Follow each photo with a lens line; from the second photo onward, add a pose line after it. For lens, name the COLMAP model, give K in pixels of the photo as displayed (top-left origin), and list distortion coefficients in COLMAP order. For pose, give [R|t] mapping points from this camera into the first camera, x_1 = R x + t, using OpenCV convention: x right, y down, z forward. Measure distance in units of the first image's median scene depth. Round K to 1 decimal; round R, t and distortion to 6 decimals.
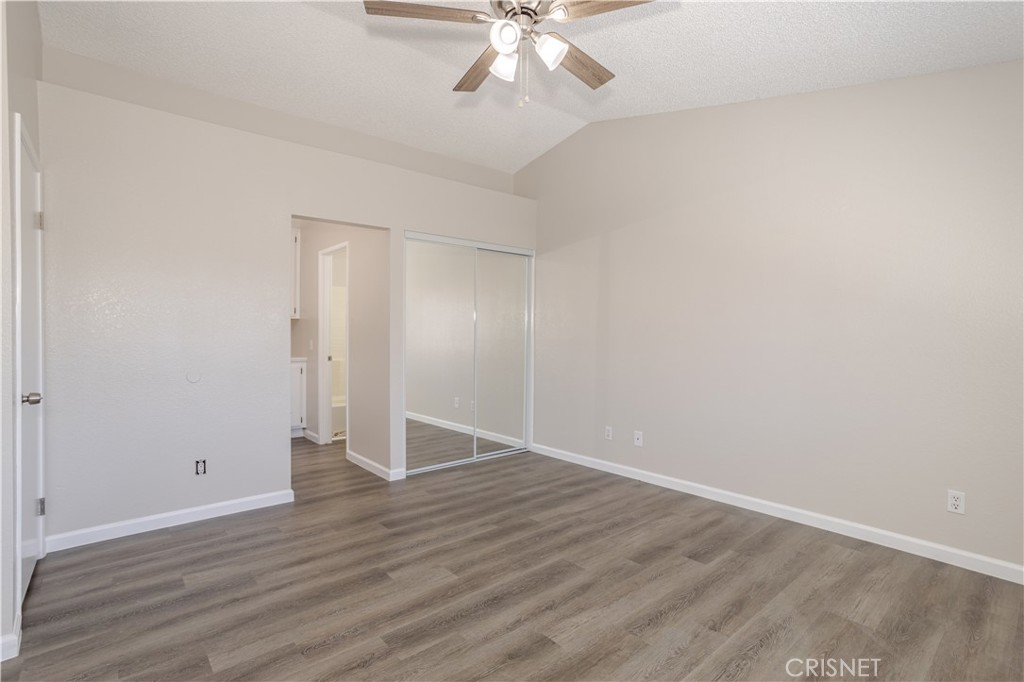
lens RADIAL K [[487.3, 0, 507.5], [0, 487.3, 334.2], [0, 0, 1]] dist [-0.029424, 0.013902]
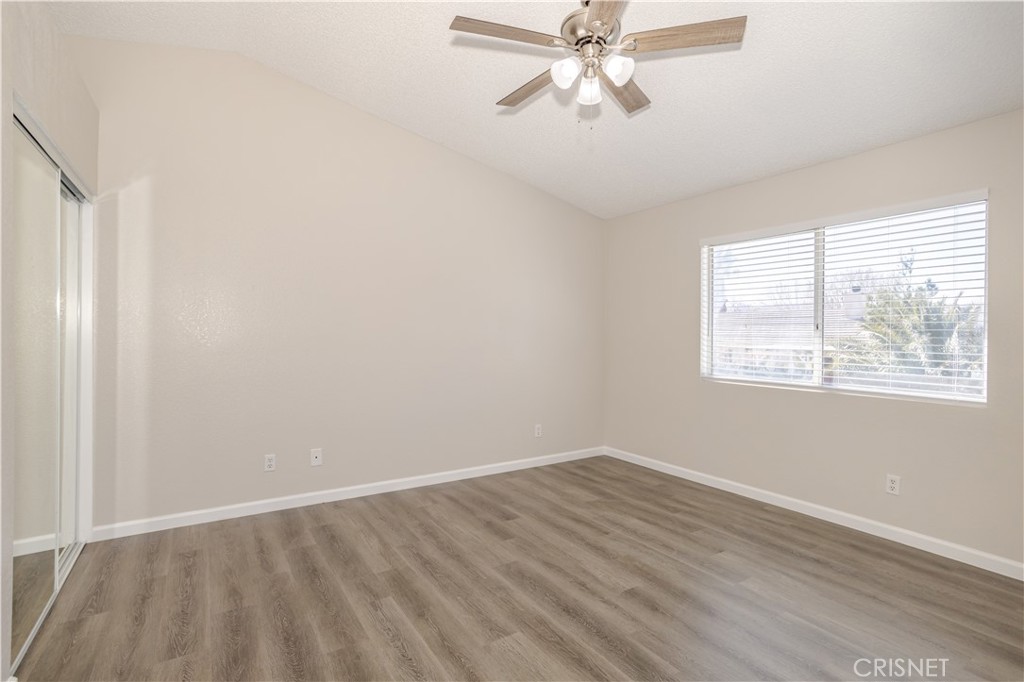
lens RADIAL K [[487.3, 0, 510.1], [0, 487.3, 337.0], [0, 0, 1]] dist [-0.029424, 0.013902]
pose [[0.133370, -0.002203, 0.991064, -0.817376], [-0.002890, 0.999992, 0.002612, -0.007900], [-0.991062, -0.003212, 0.133362, 0.796481]]
